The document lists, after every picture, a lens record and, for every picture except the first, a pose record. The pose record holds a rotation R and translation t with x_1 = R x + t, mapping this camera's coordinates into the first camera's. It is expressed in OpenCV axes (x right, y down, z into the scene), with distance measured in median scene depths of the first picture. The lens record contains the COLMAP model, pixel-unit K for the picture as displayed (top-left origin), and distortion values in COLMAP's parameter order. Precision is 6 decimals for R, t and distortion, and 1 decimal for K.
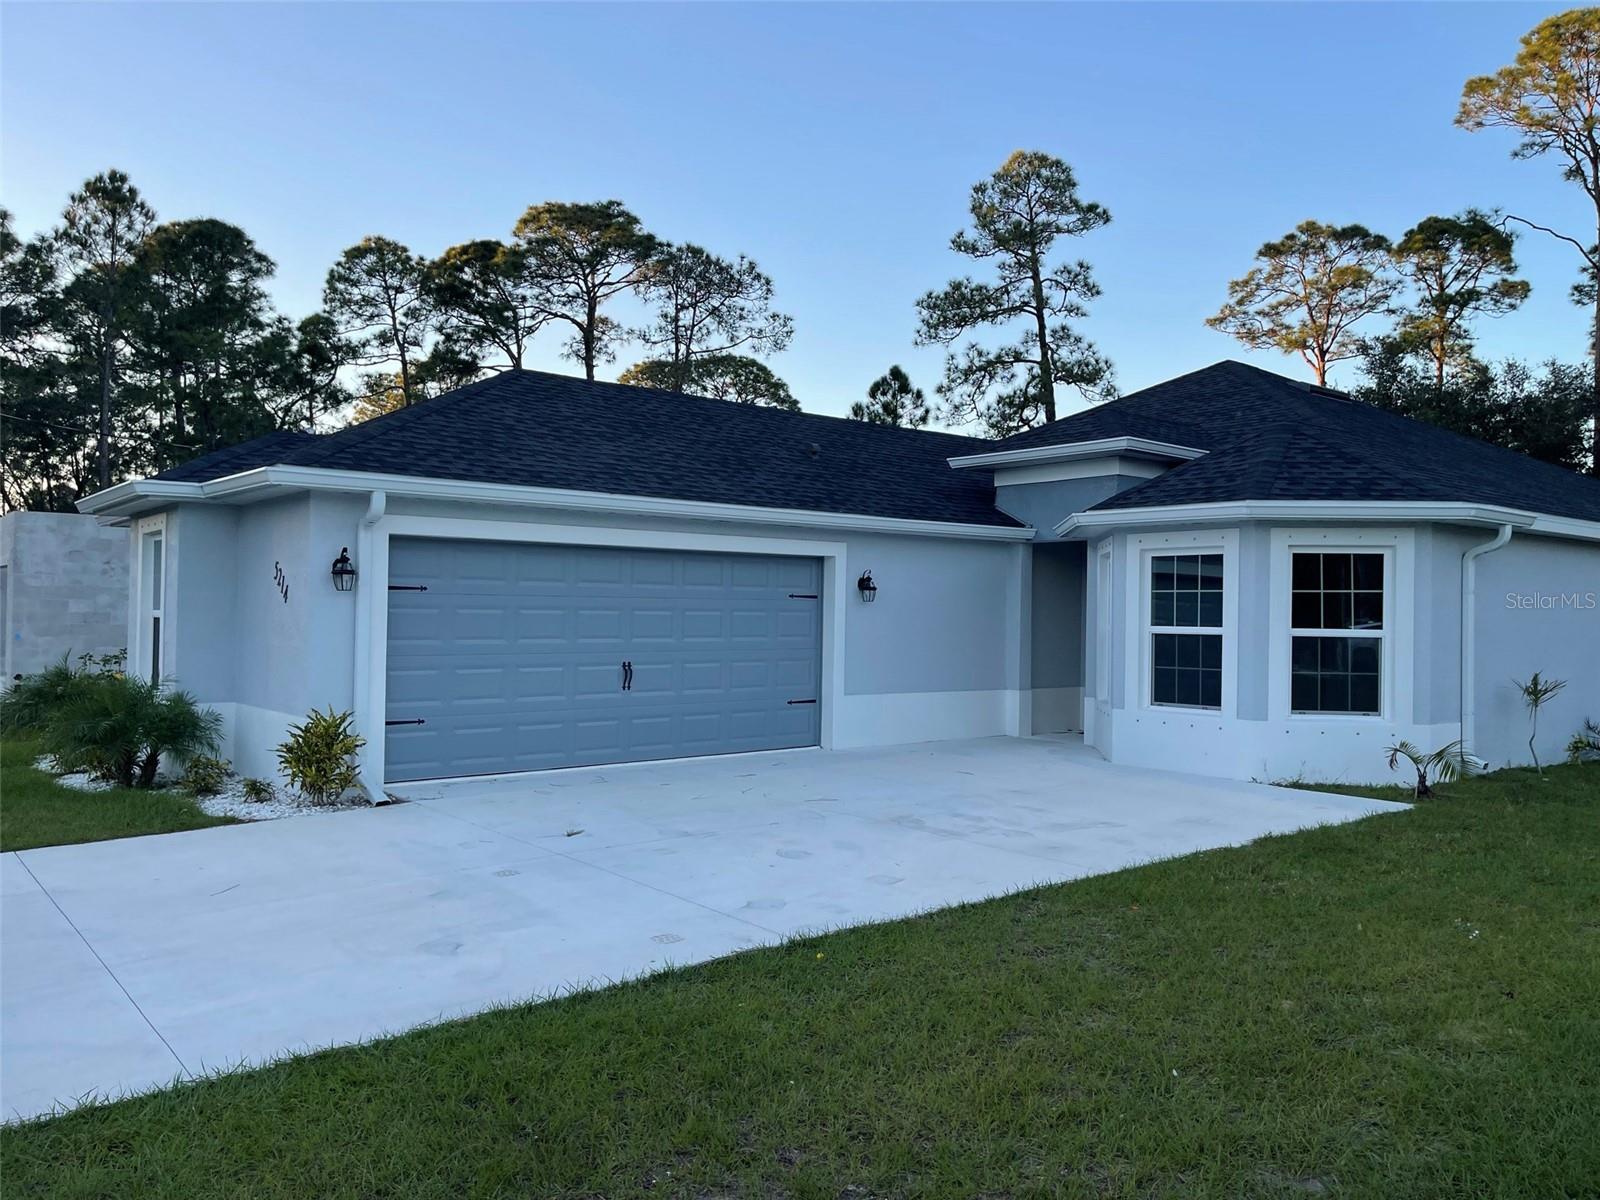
lens RADIAL K [[1215.8, 0, 801.6], [0, 1215.8, 600.9], [0, 0, 1]] dist [0.059615, -0.075764]
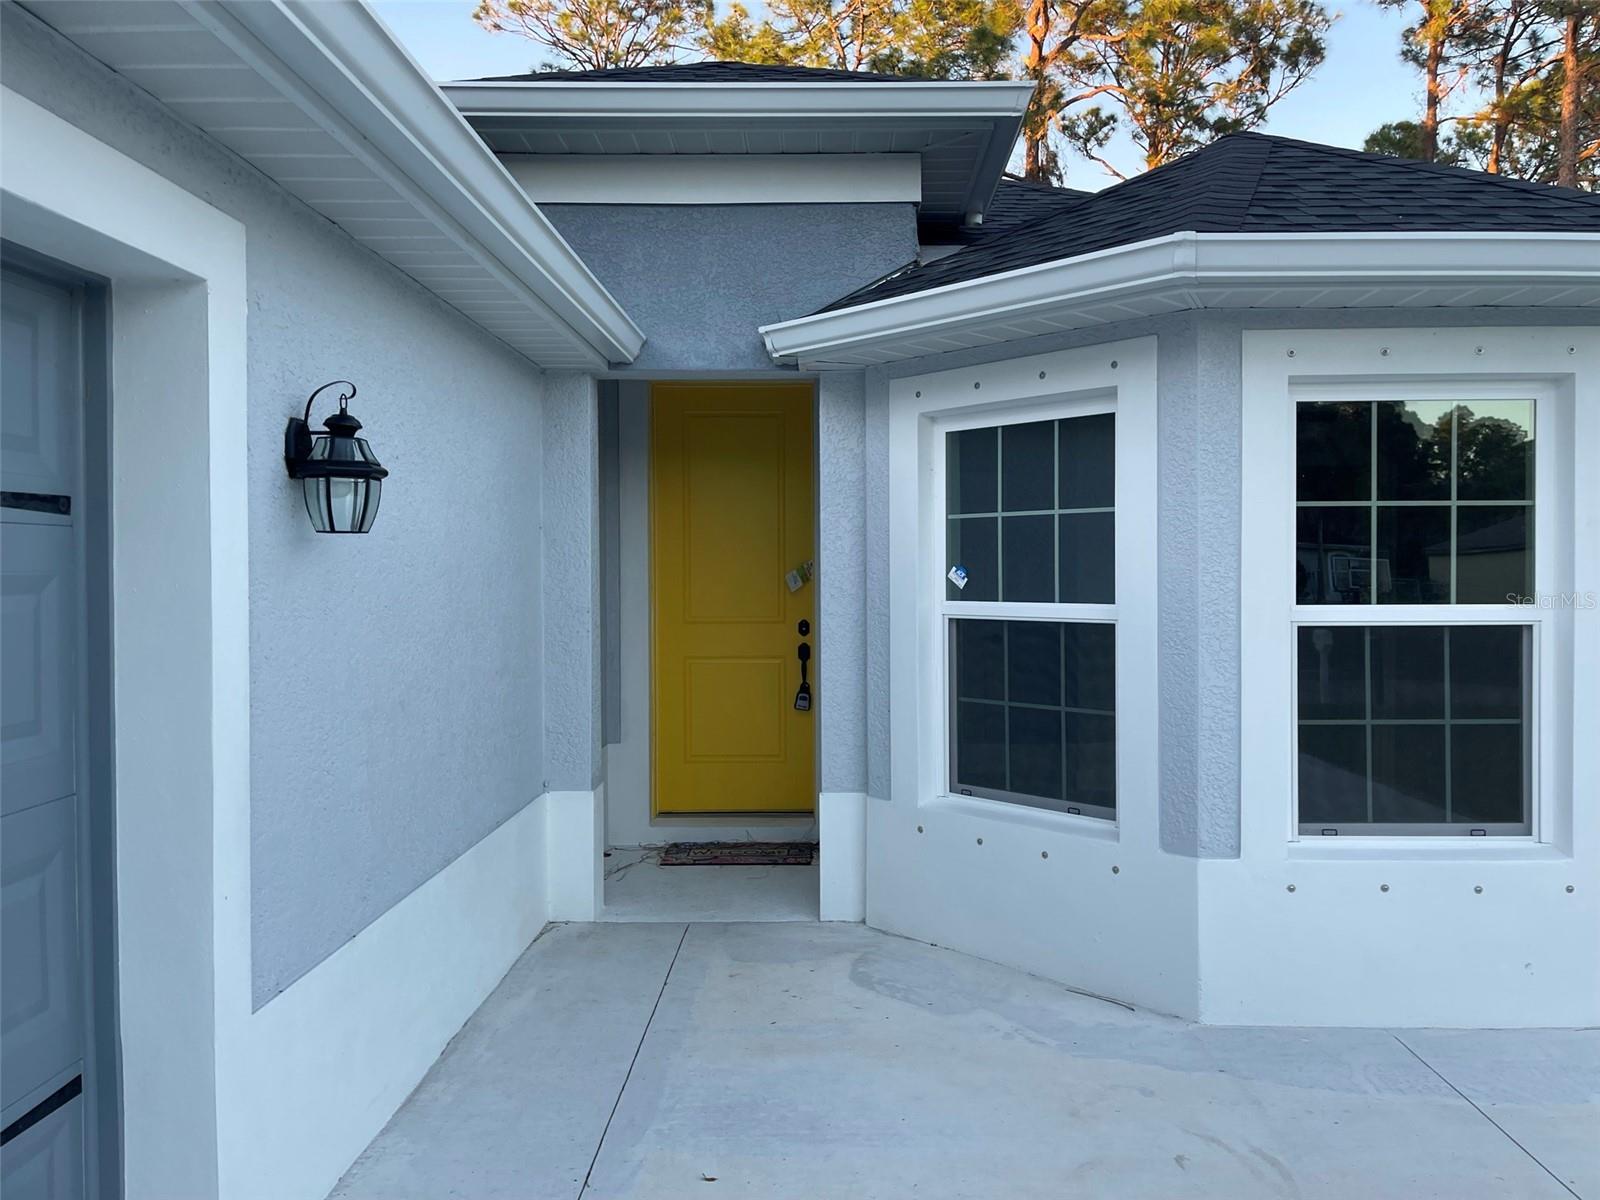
lens RADIAL K [[1215.8, 0, 801.6], [0, 1215.8, 600.9], [0, 0, 1]] dist [0.059615, -0.075764]
pose [[0.645025, -0.031896, 0.763495, -0.012906], [0.007339, 0.999341, 0.035549, 0.001213], [-0.764126, -0.017327, 0.644834, 0.184319]]
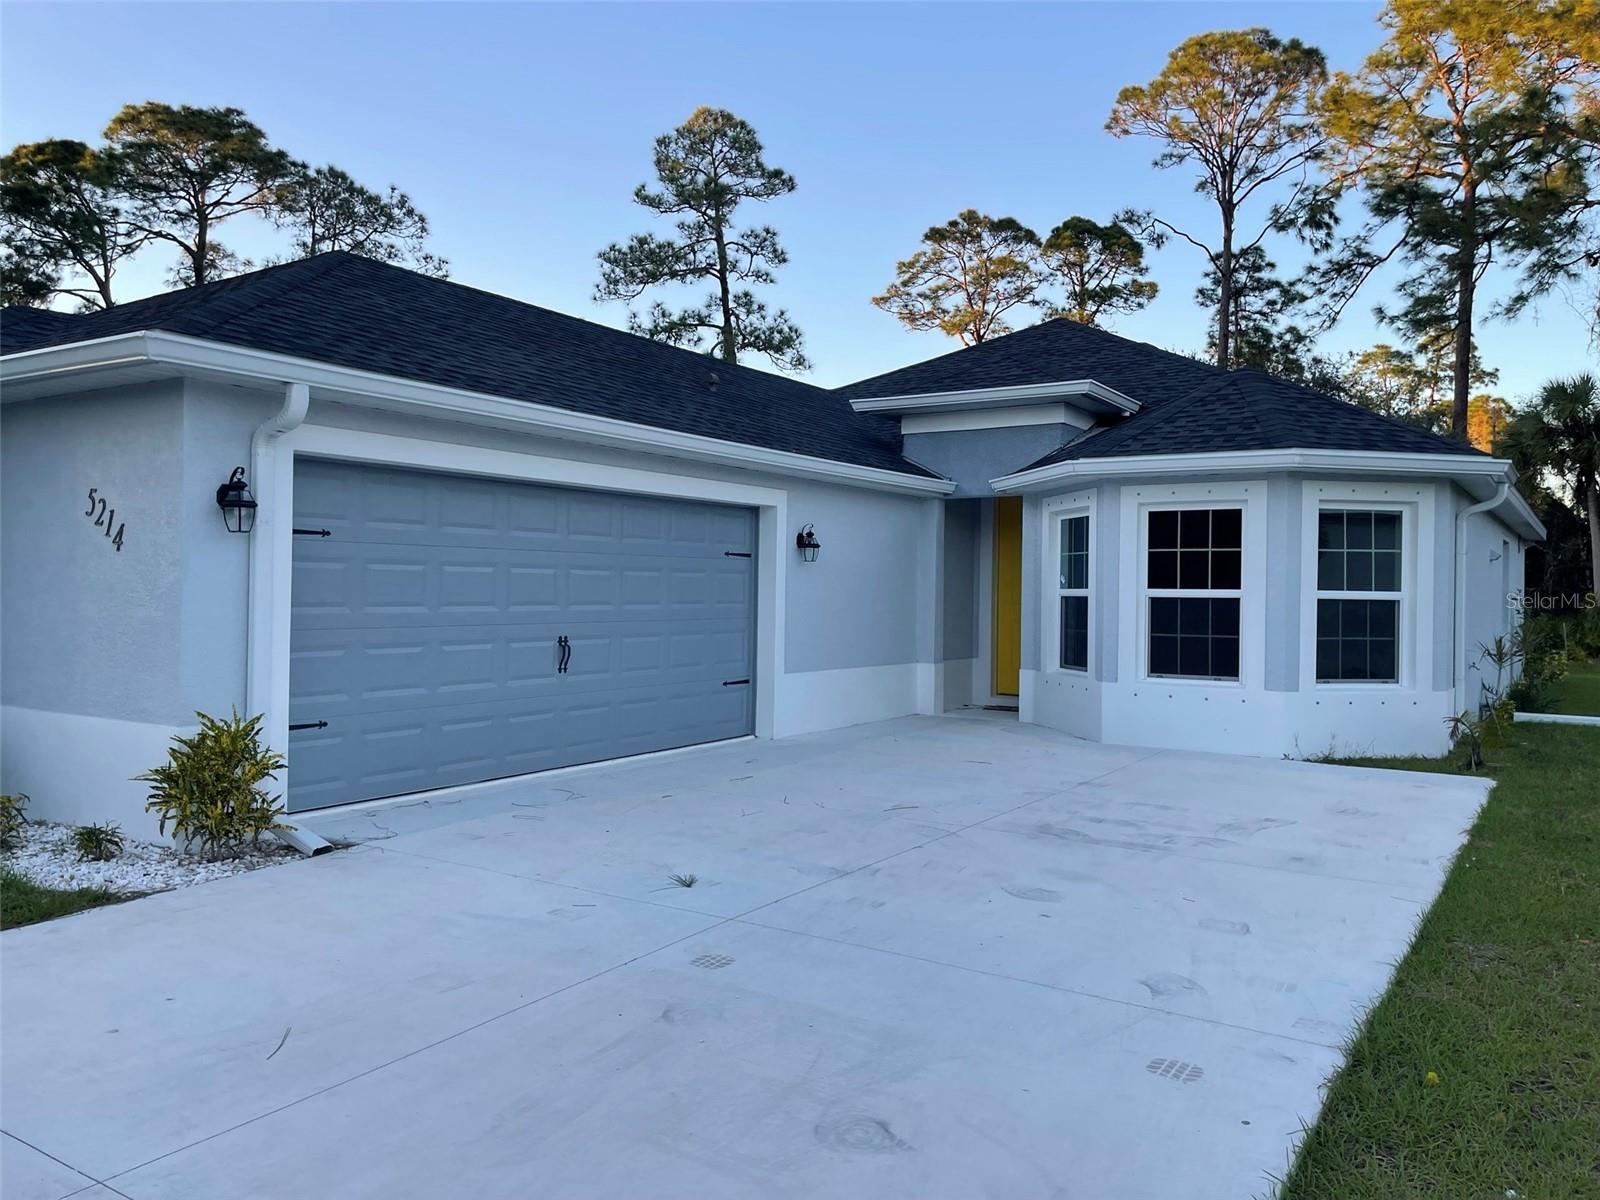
lens RADIAL K [[1215.8, 0, 801.6], [0, 1215.8, 600.9], [0, 0, 1]] dist [0.059615, -0.075764]
pose [[0.951663, -0.003079, 0.307127, -0.048063], [-0.003905, 0.999748, 0.022123, 0.002133], [-0.307118, -0.022253, 0.951411, 0.045752]]
